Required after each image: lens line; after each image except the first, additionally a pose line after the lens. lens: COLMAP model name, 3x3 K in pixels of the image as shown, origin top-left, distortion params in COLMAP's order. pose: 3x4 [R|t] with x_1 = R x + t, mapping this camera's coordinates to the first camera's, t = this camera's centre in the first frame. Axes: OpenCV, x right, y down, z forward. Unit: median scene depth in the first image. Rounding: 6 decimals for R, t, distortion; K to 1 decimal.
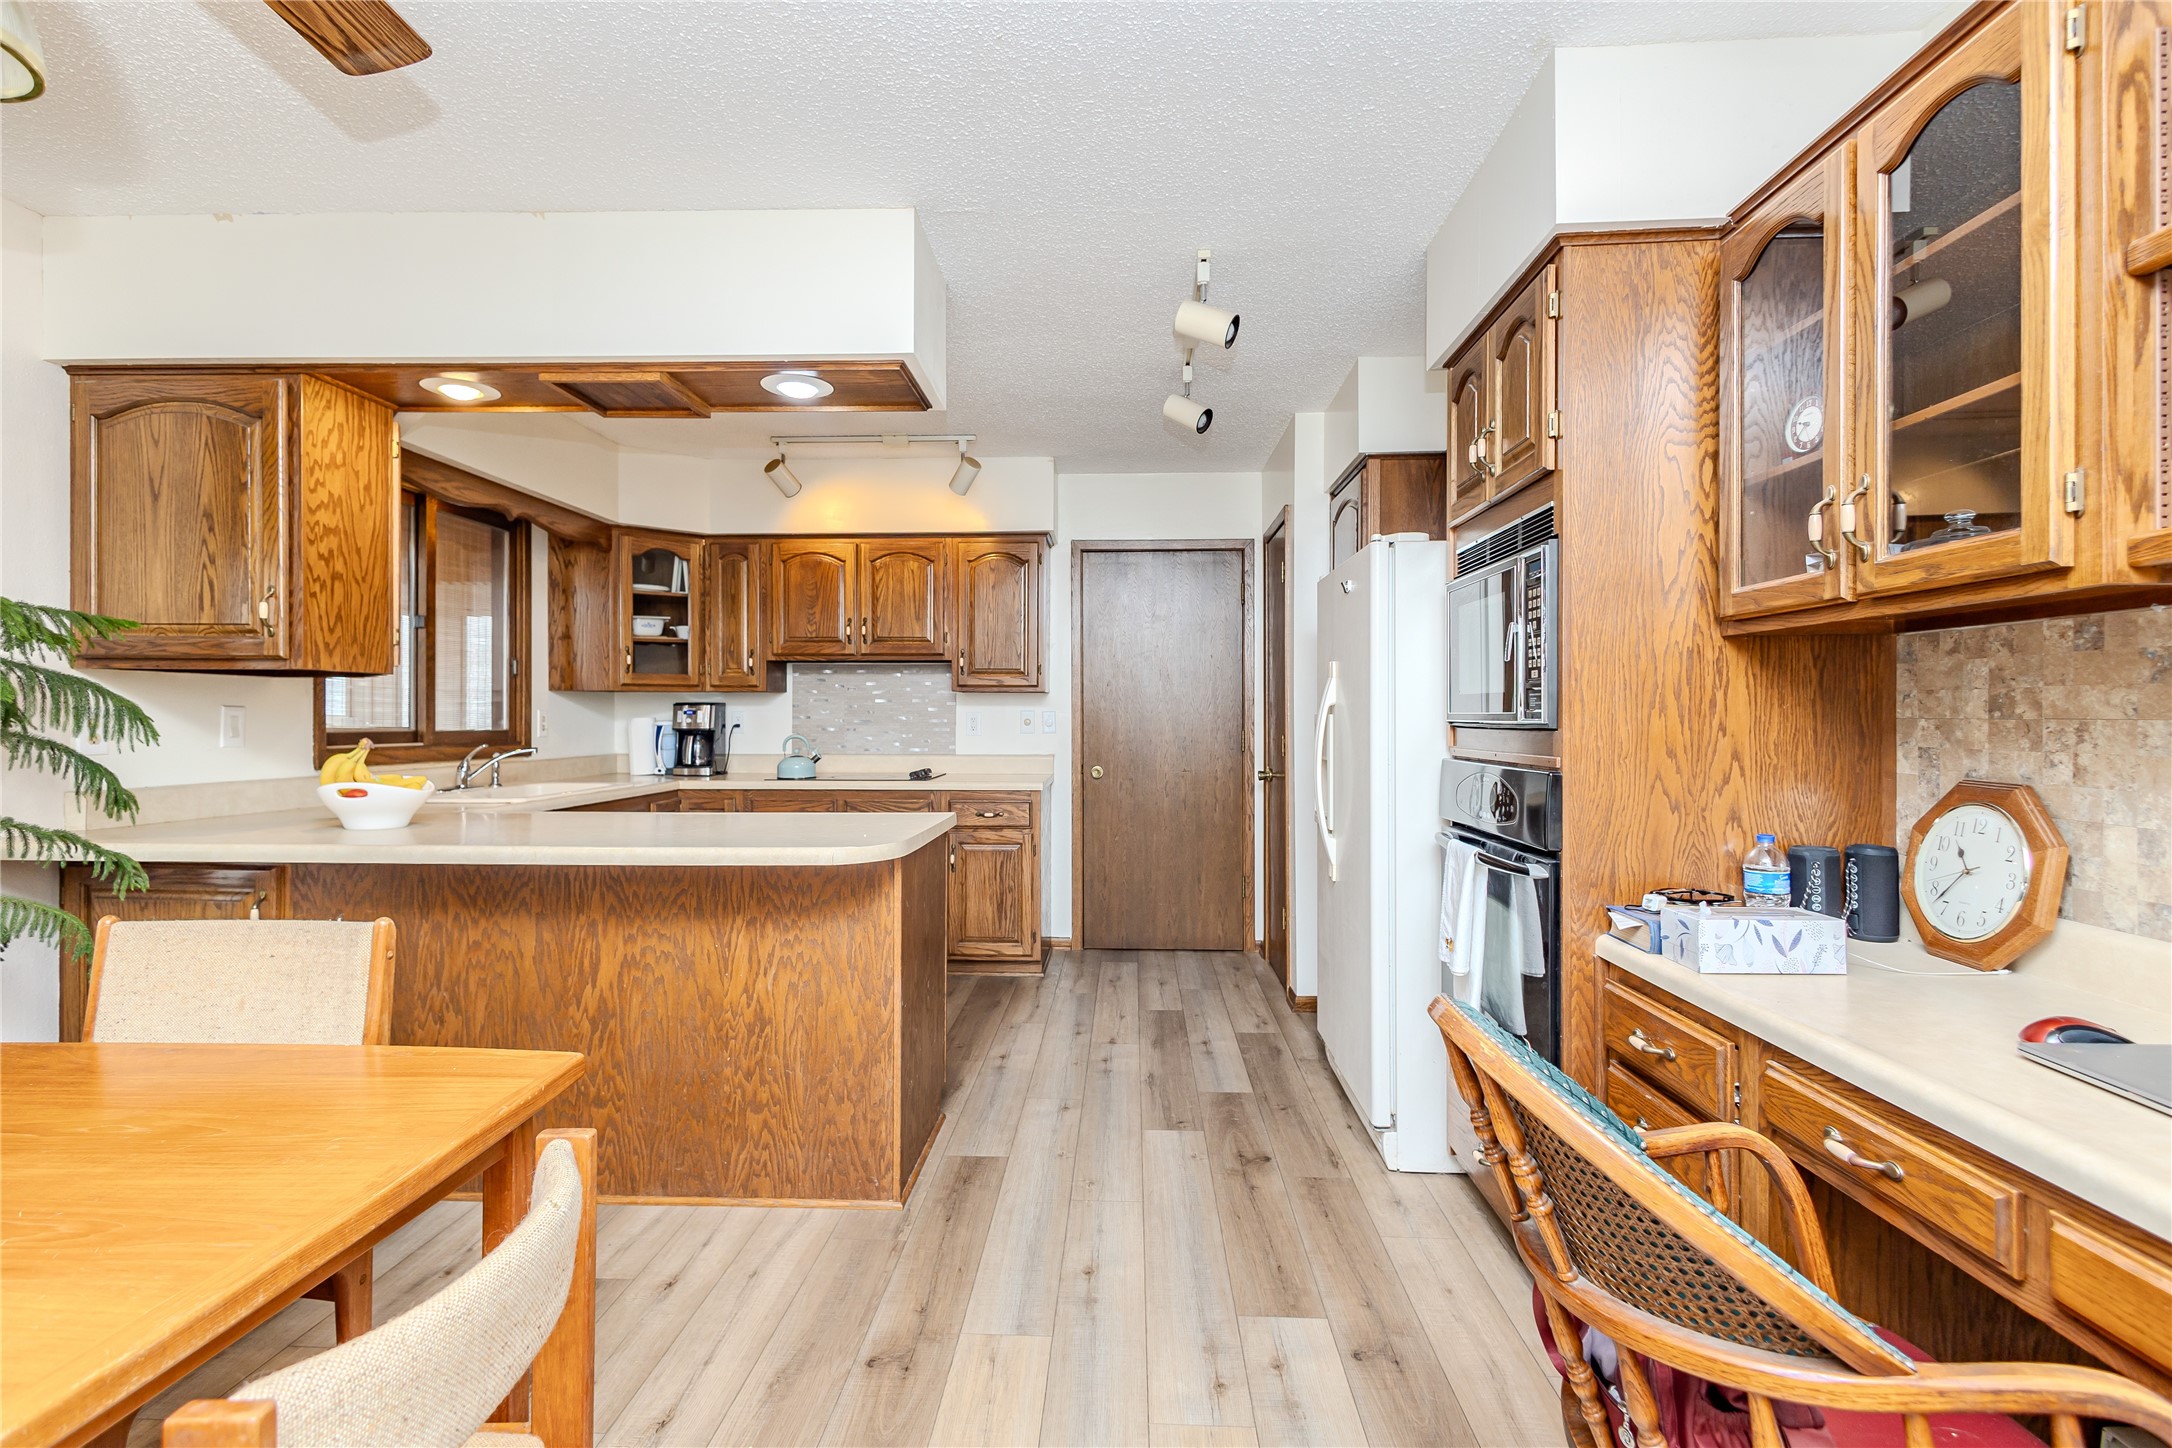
lens RADIAL K [[1004.0, 0, 1090.1], [0, 1004.0, 720.7], [0, 0, 1]] dist [0.010207, -0.000854]
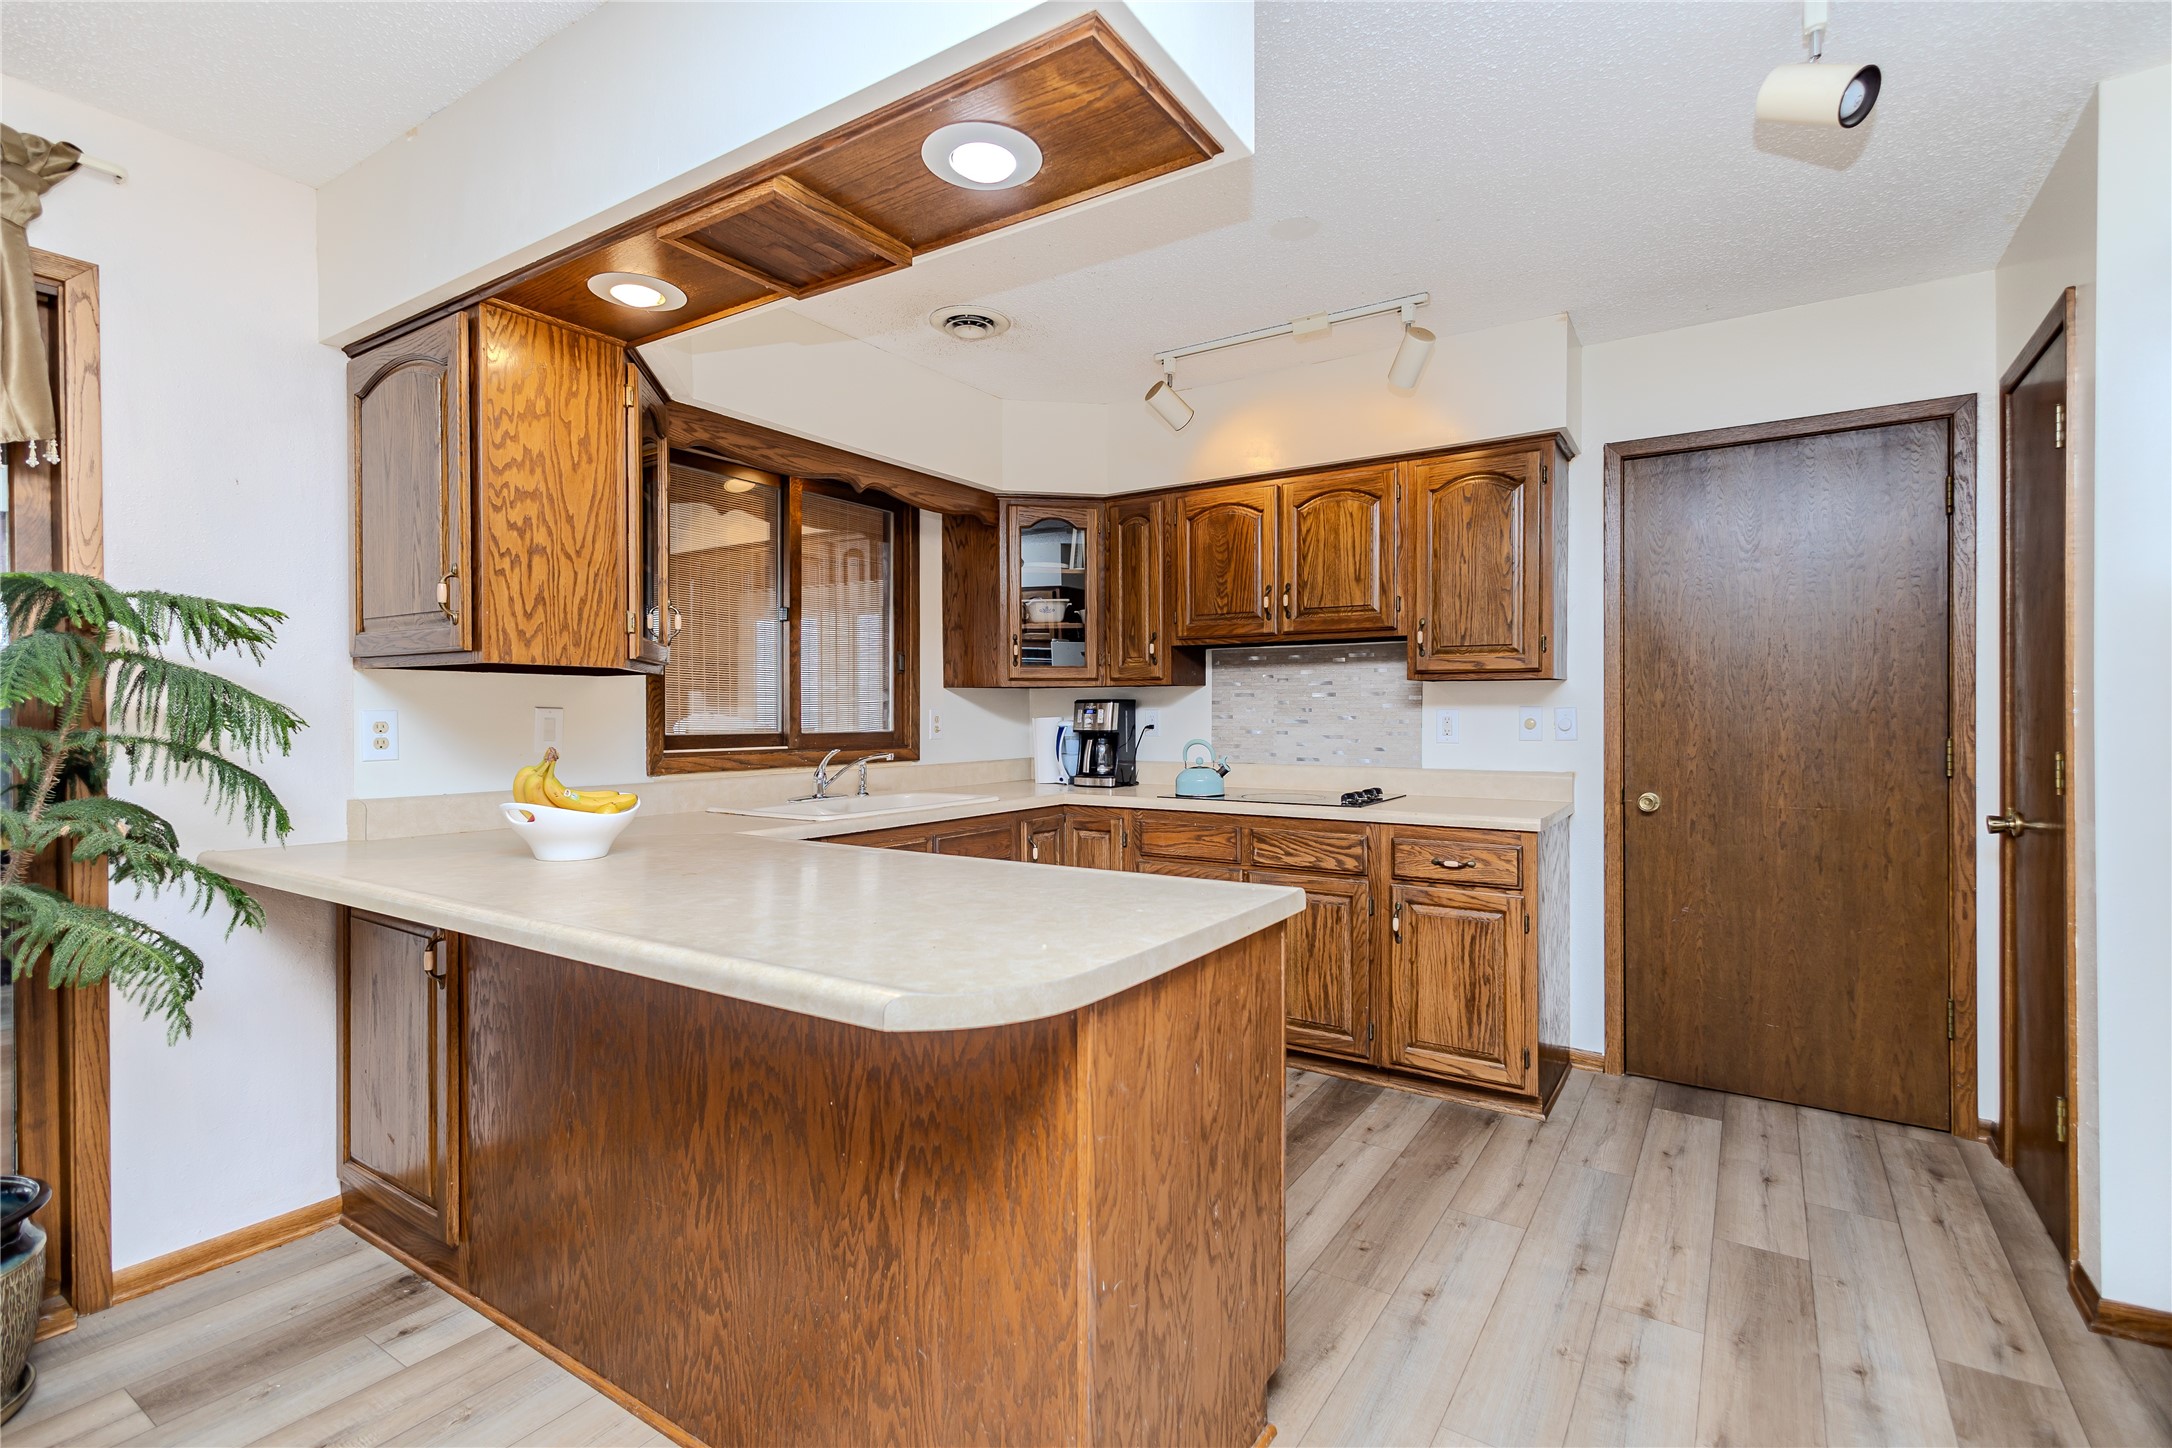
lens RADIAL K [[1004.0, 0, 1090.1], [0, 1004.0, 720.7], [0, 0, 1]] dist [0.010207, -0.000854]
pose [[0.855873, 0.000693, -0.517186, 0.039555], [0.001007, 0.999995, 0.003007, -0.003279], [0.517185, -0.003095, 0.855868, 0.315231]]
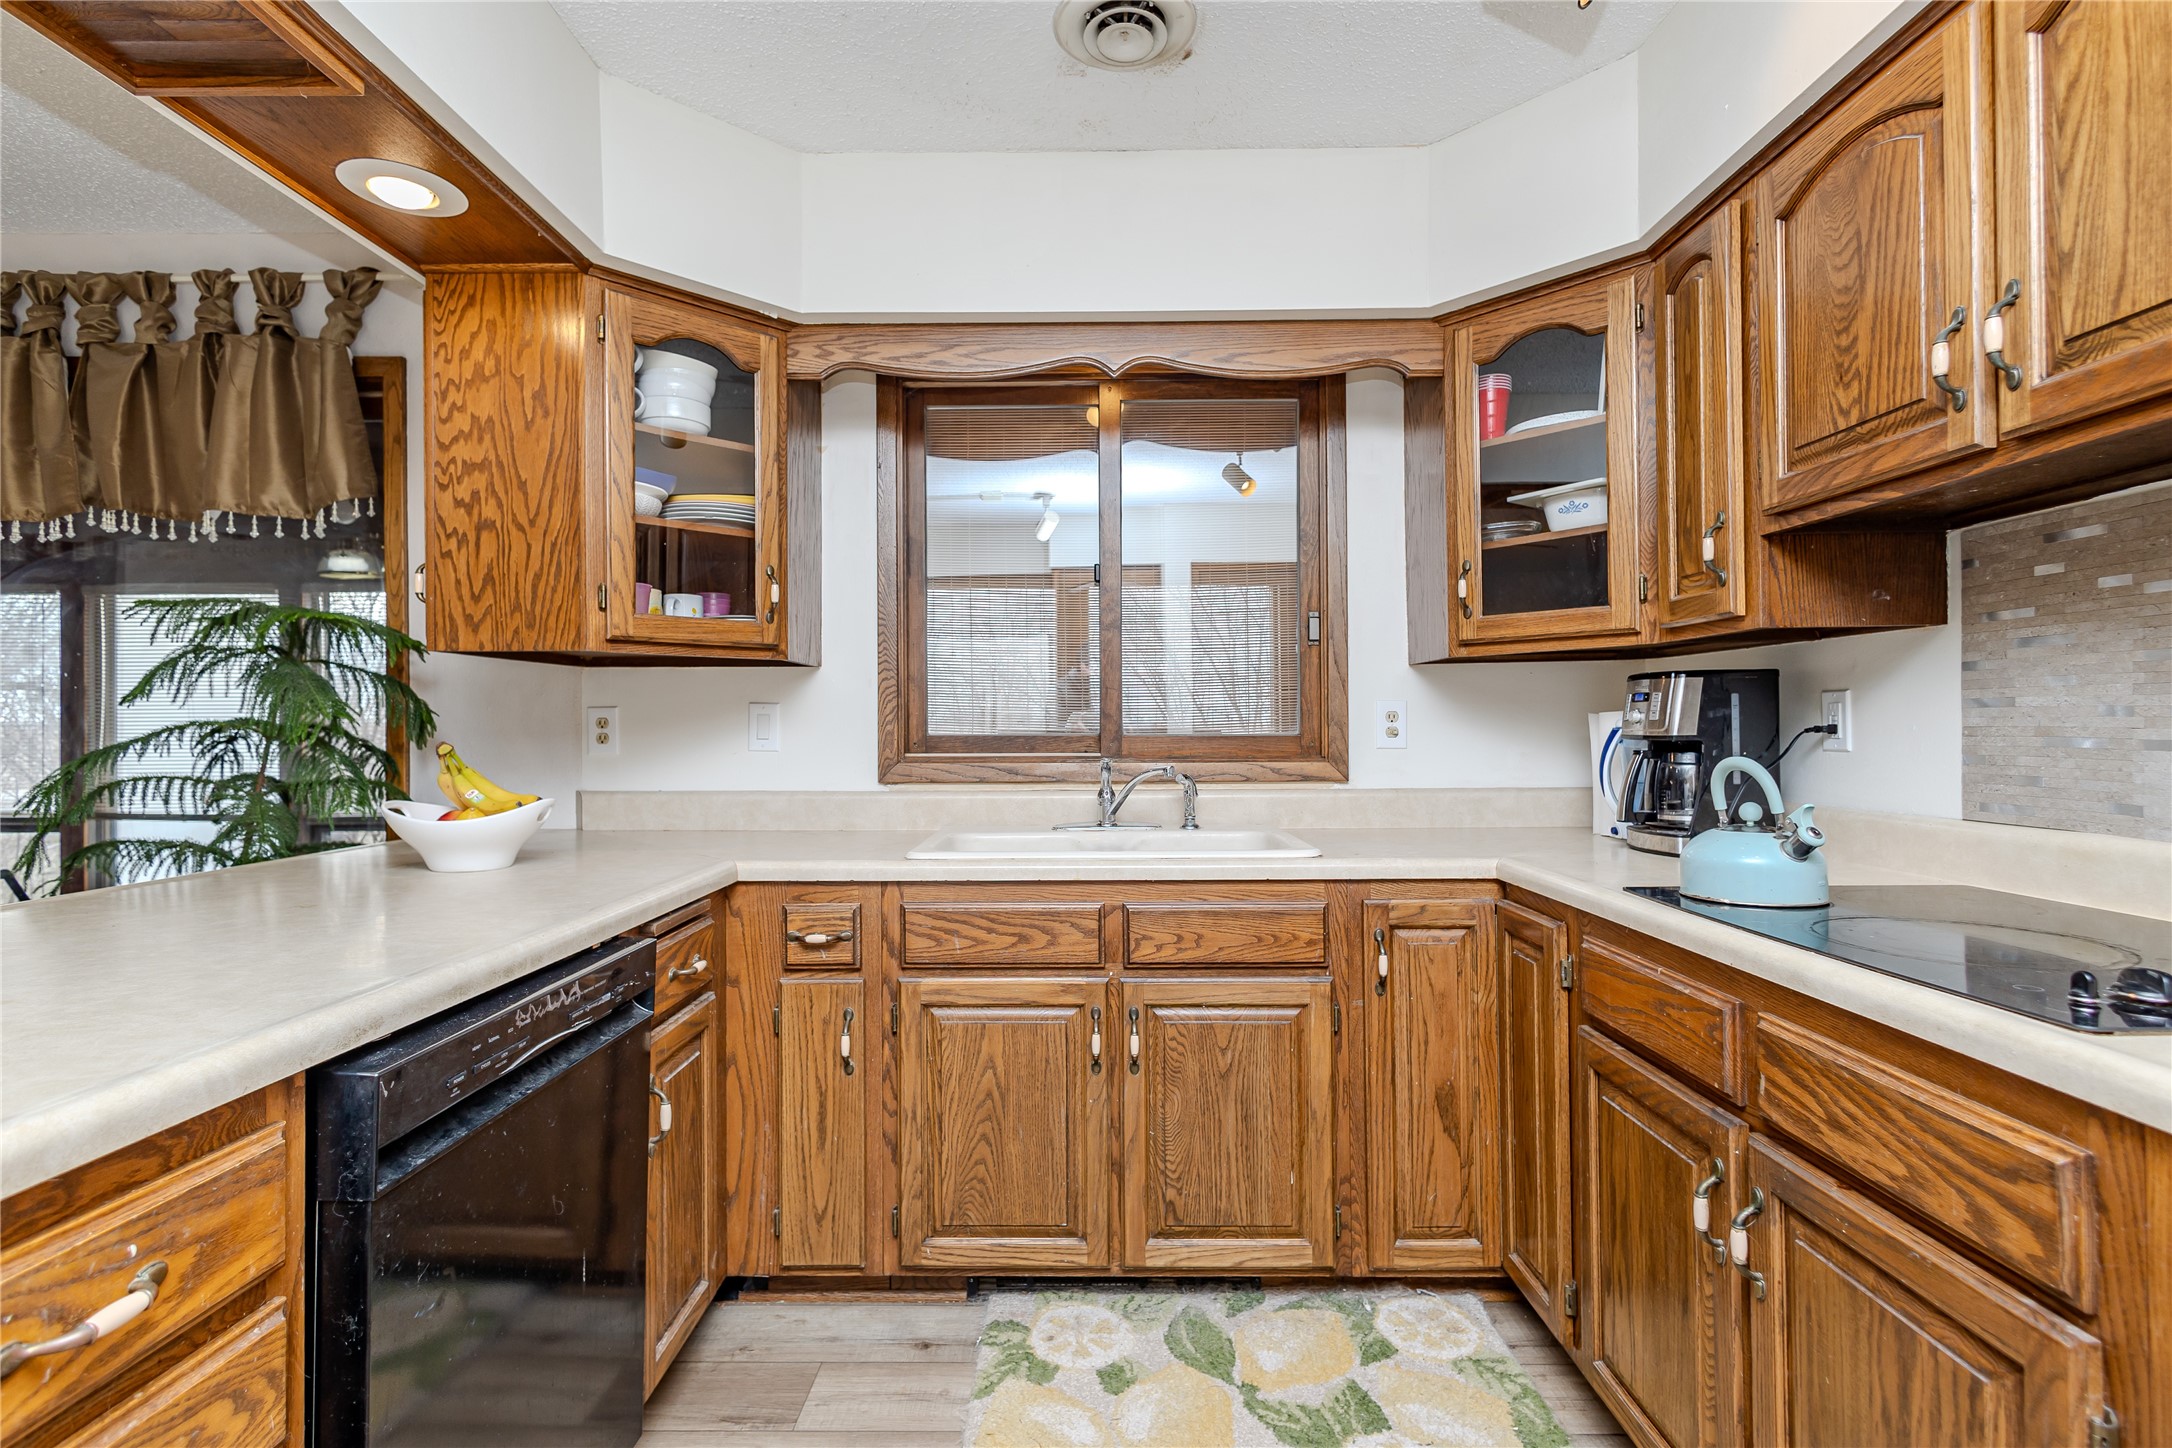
lens RADIAL K [[1020.0, 0, 1090.0], [0, 1020.0, 720.3], [0, 0, 1]] dist [0.008328, -0.000303]
pose [[0.032215, -0.007358, -0.999454, 0.016175], [0.000992, 0.999973, -0.007330, 0.004748], [0.999480, -0.000756, 0.032221, 0.848498]]
